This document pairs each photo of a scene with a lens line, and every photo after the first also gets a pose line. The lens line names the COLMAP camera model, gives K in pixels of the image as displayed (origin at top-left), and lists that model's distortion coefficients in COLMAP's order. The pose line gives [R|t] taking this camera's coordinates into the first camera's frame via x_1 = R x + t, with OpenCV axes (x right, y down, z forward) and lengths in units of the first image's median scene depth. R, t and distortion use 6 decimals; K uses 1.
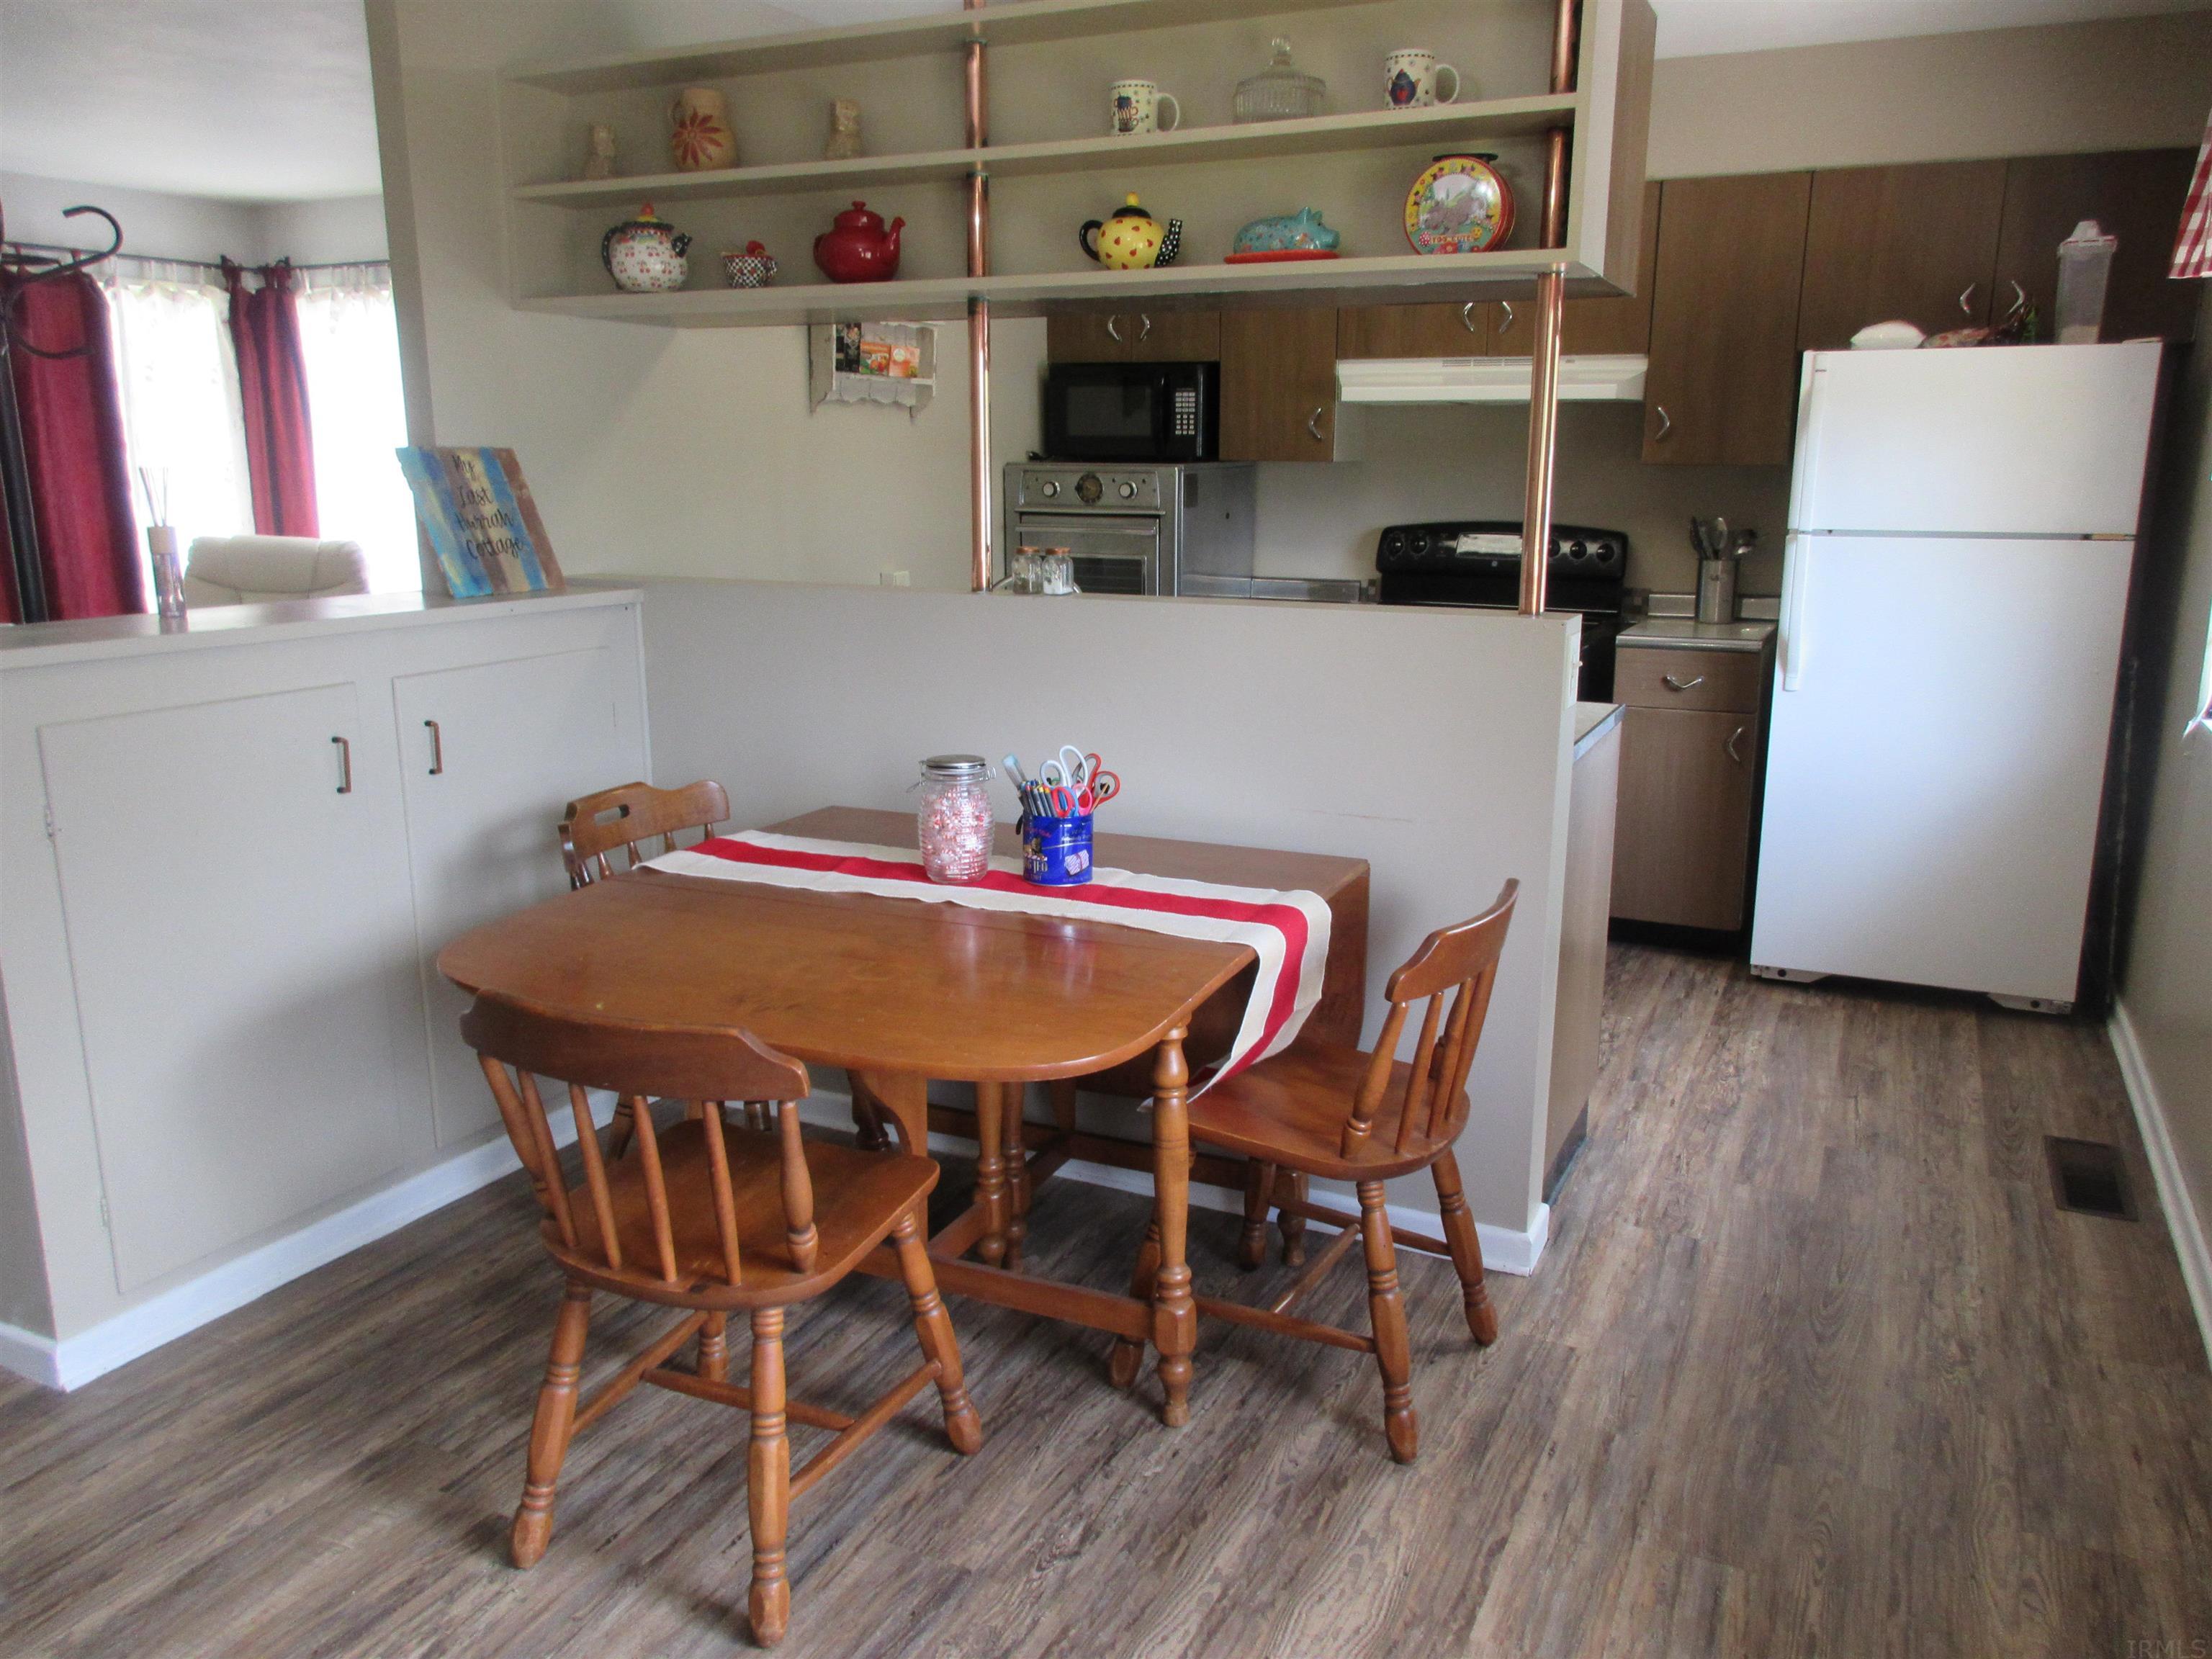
lens RADIAL K [[1666.5, 0, 1104.7], [0, 1666.5, 830.8], [0, 0, 1]] dist [0.027105, -0.005405]
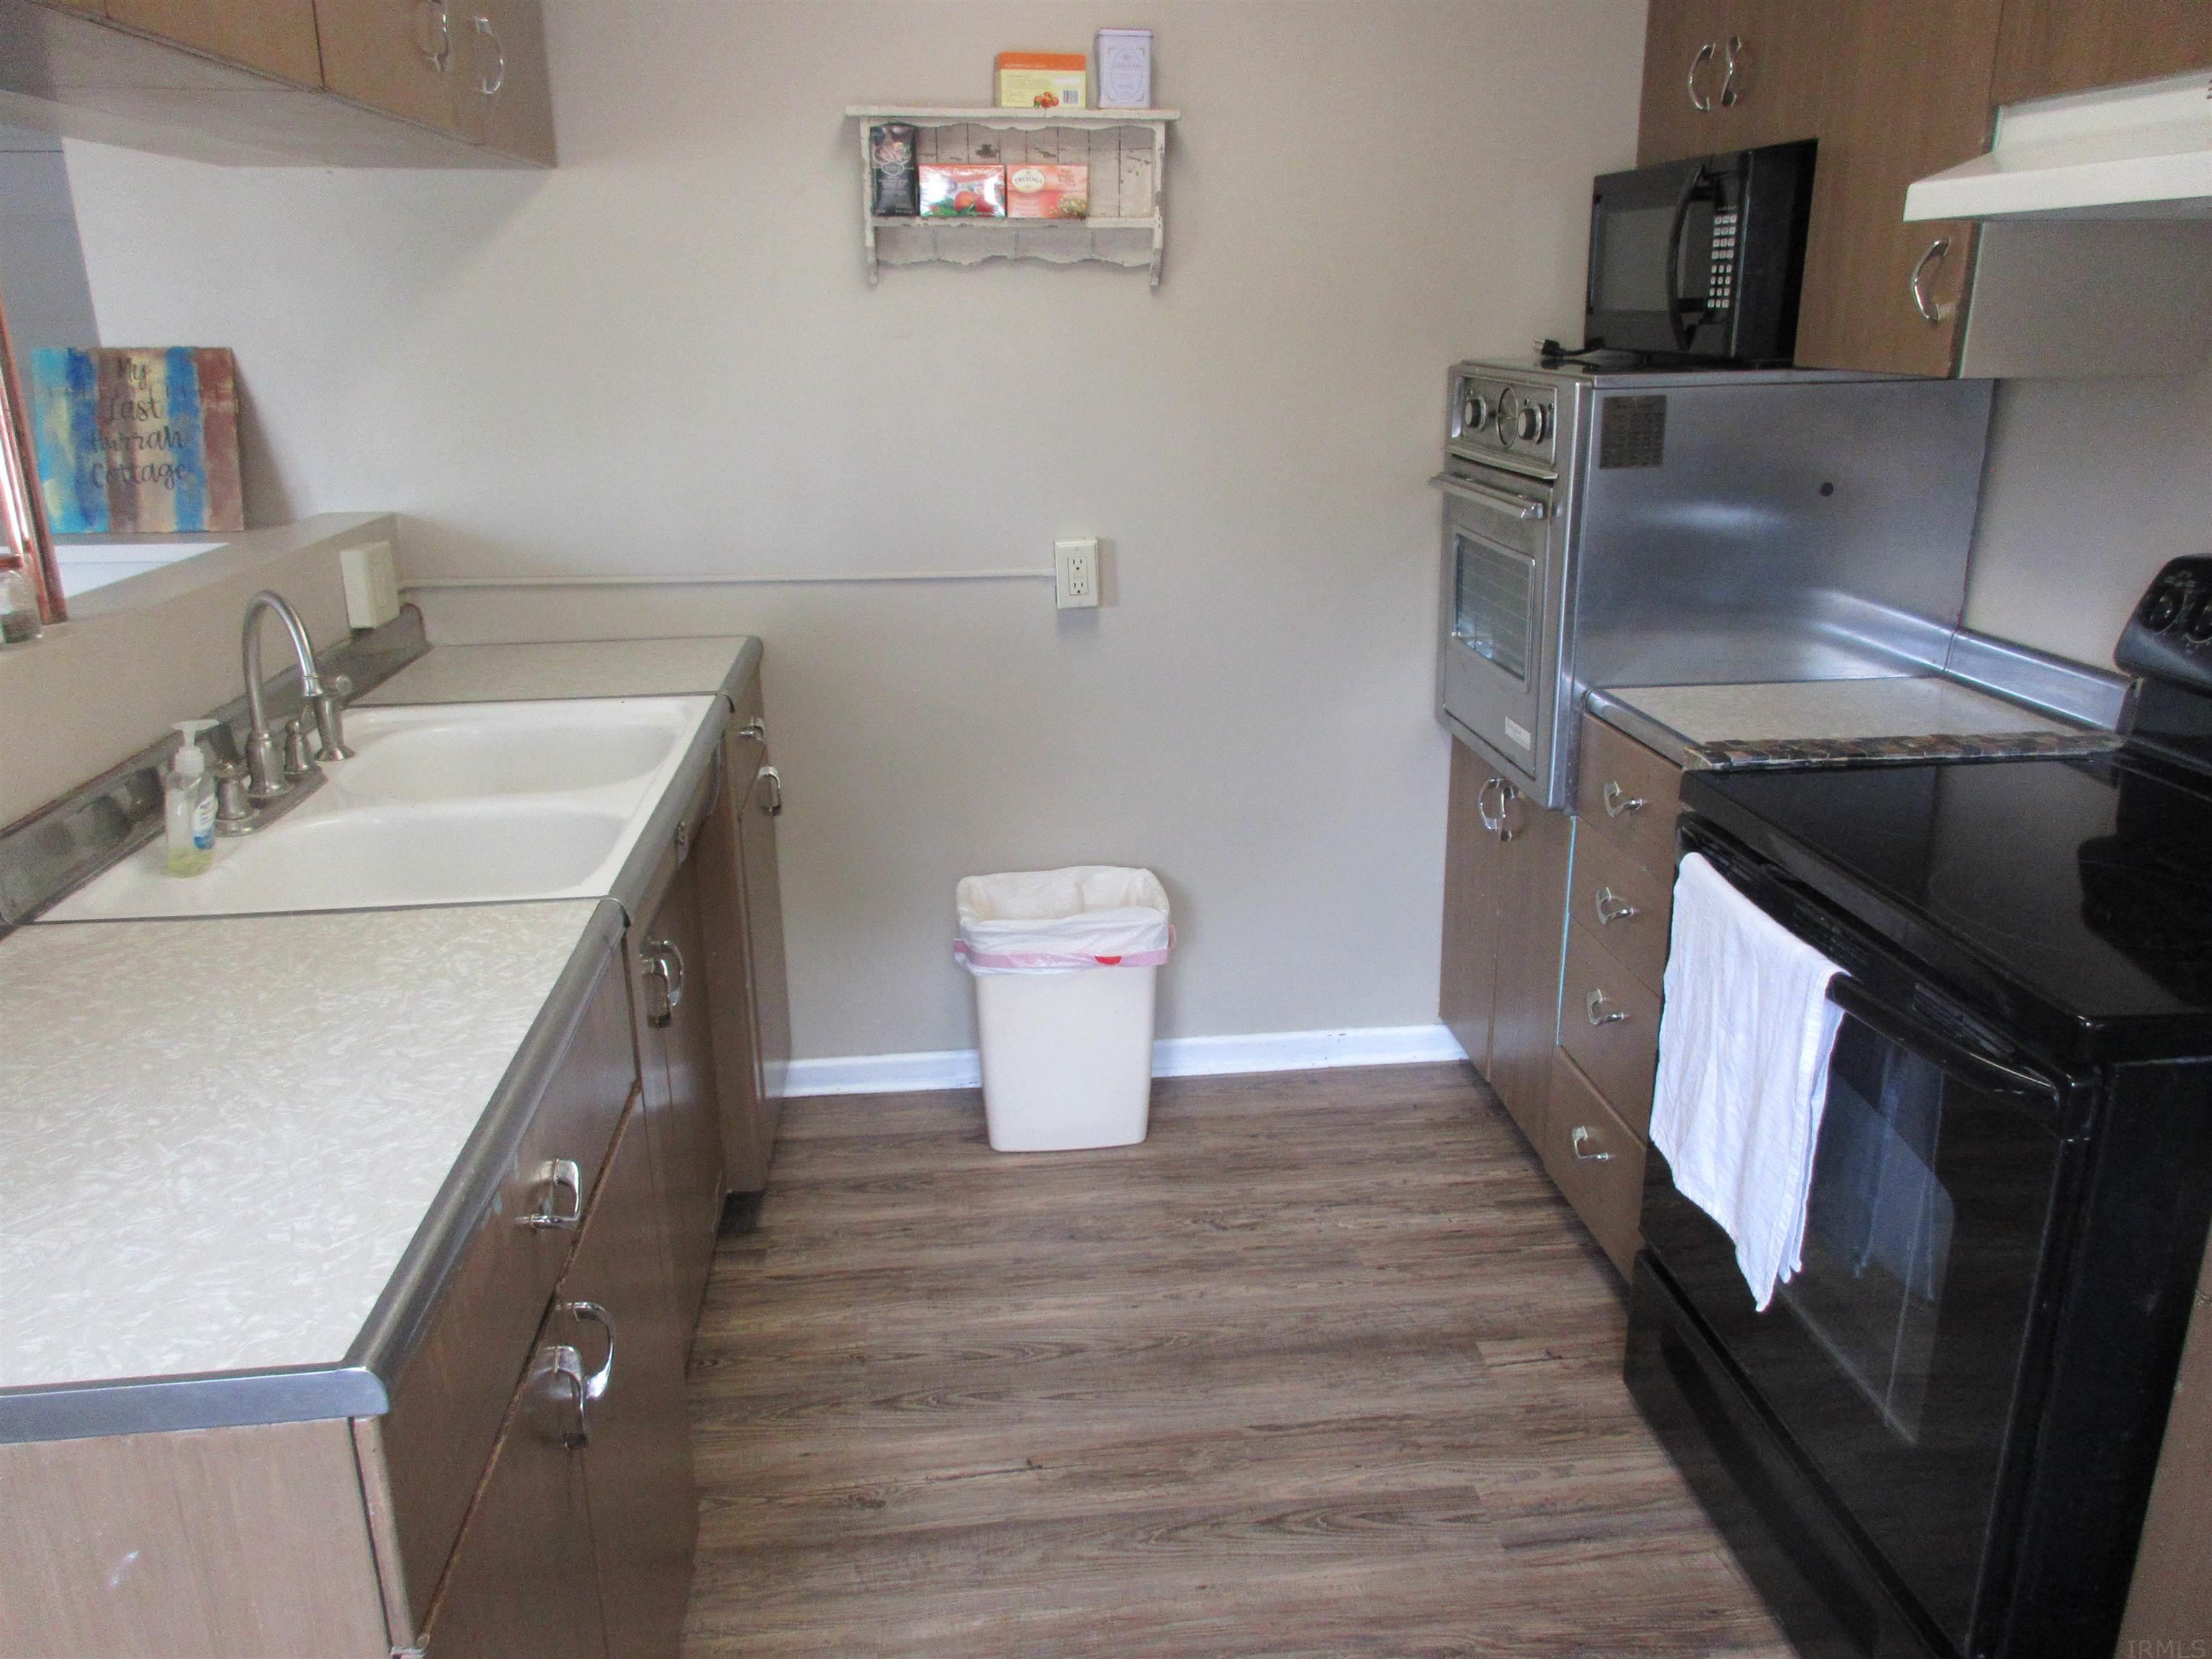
lens RADIAL K [[1666.5, 0, 1110.0], [0, 1666.5, 828.8], [0, 0, 1]] dist [0.027105, -0.005405]
pose [[0.528351, 0.258095, -0.808846, 0.582505], [-0.181063, 0.965012, 0.189653, -0.241779], [0.829495, 0.046249, 0.556597, 0.939234]]
